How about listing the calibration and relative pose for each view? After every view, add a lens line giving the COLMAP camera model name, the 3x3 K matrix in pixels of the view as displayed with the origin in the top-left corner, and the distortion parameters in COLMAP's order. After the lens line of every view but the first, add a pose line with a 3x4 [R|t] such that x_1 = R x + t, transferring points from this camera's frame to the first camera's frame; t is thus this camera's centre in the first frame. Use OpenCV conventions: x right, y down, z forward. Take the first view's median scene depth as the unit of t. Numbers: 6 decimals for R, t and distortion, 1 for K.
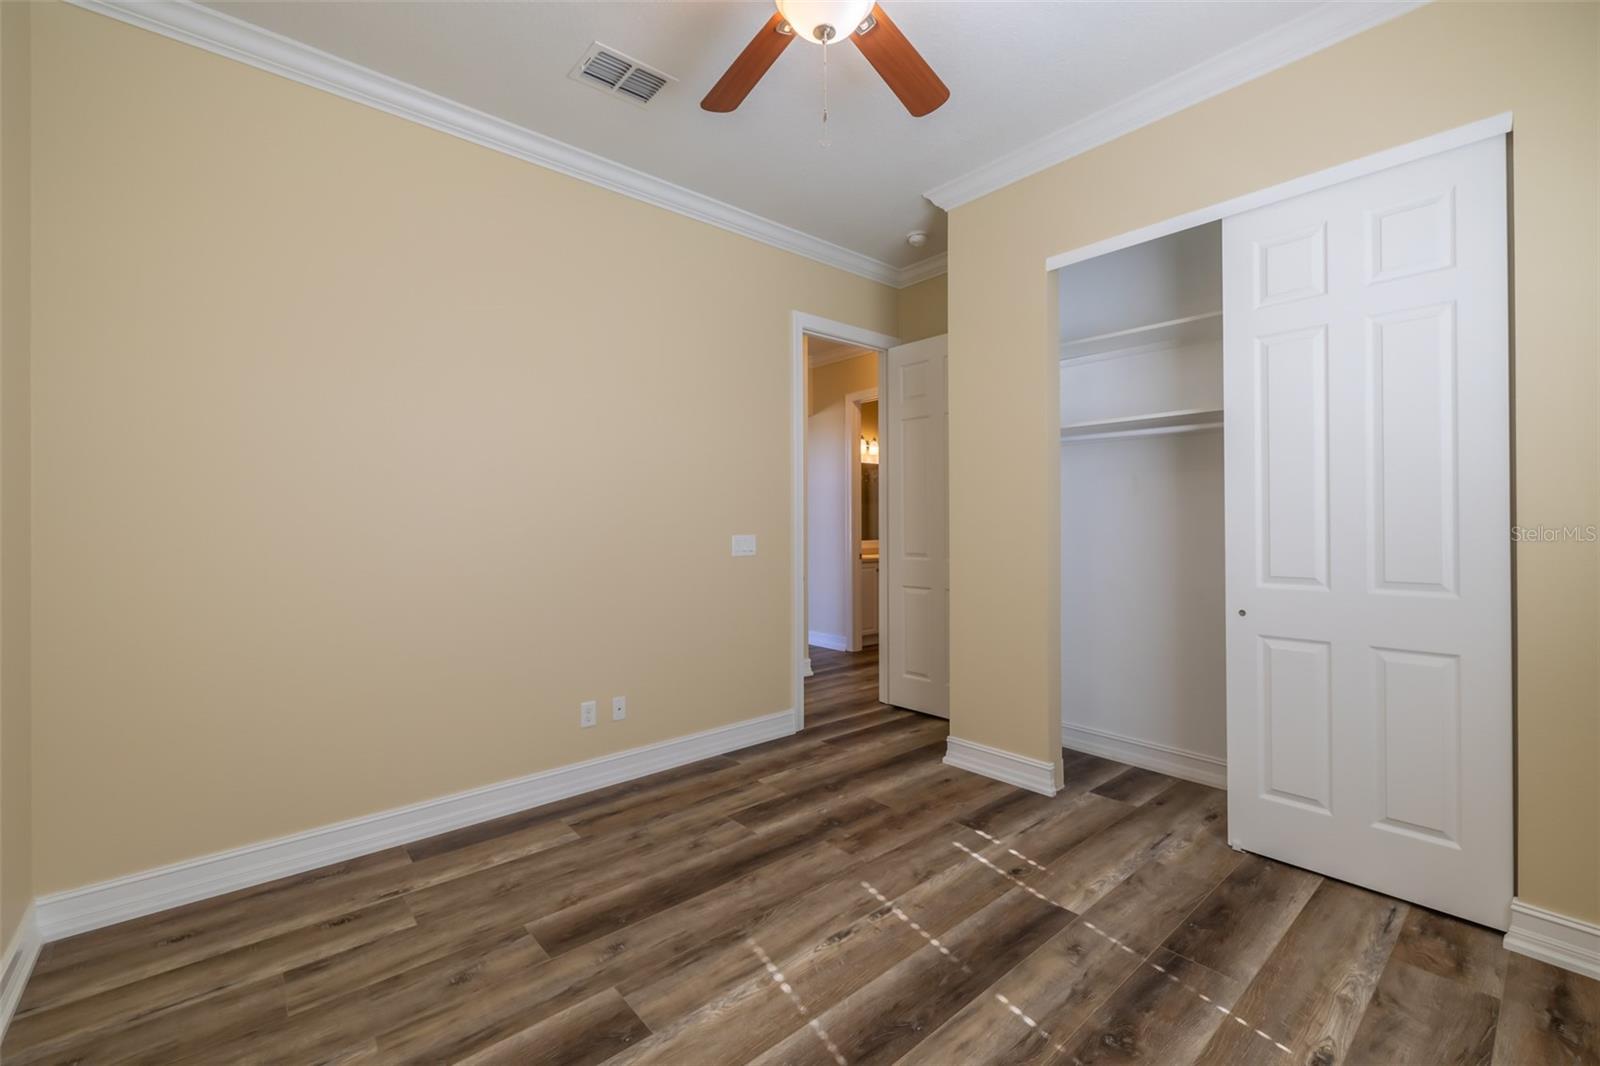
lens RADIAL K [[673.7, 0, 797.1], [0, 673.7, 528.4], [0, 0, 1]] dist [-0.002276, 0.000637]
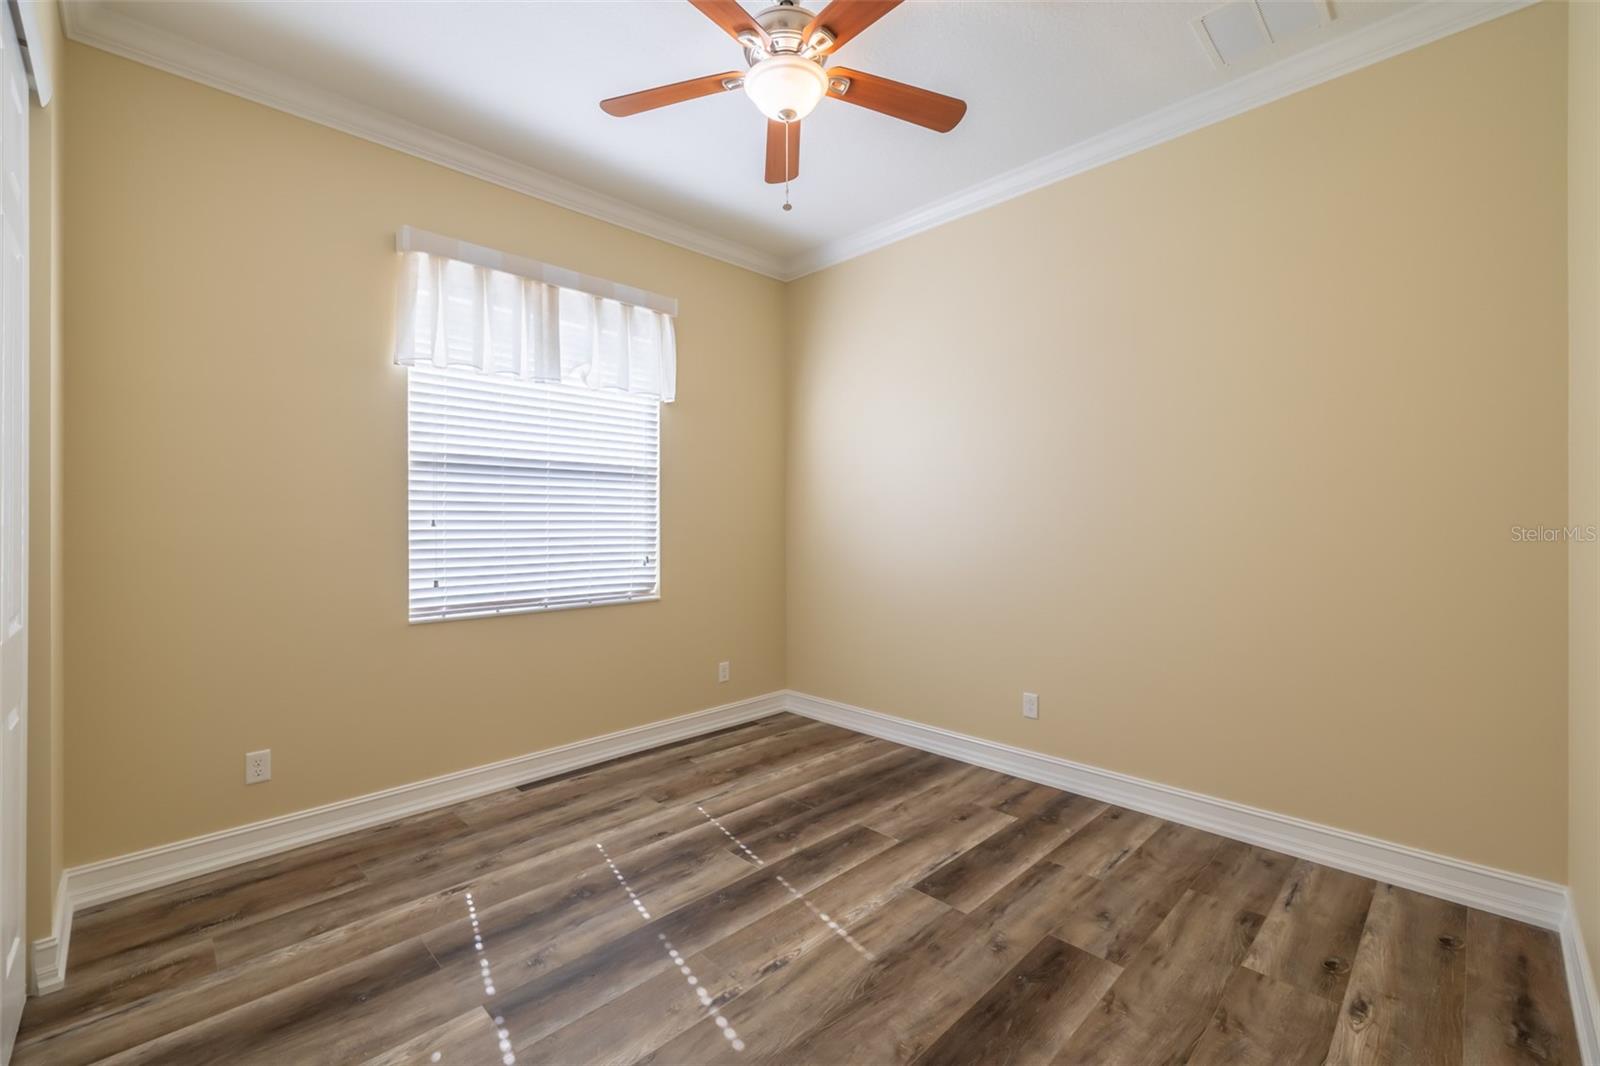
lens RADIAL K [[673.7, 0, 801.0], [0, 673.7, 525.7], [0, 0, 1]] dist [-0.002276, 0.000637]
pose [[-0.997612, 0.008391, -0.068551, 0.090055], [0.007782, 0.999928, 0.009147, -0.016610], [0.068623, 0.008592, -0.997606, 2.012969]]
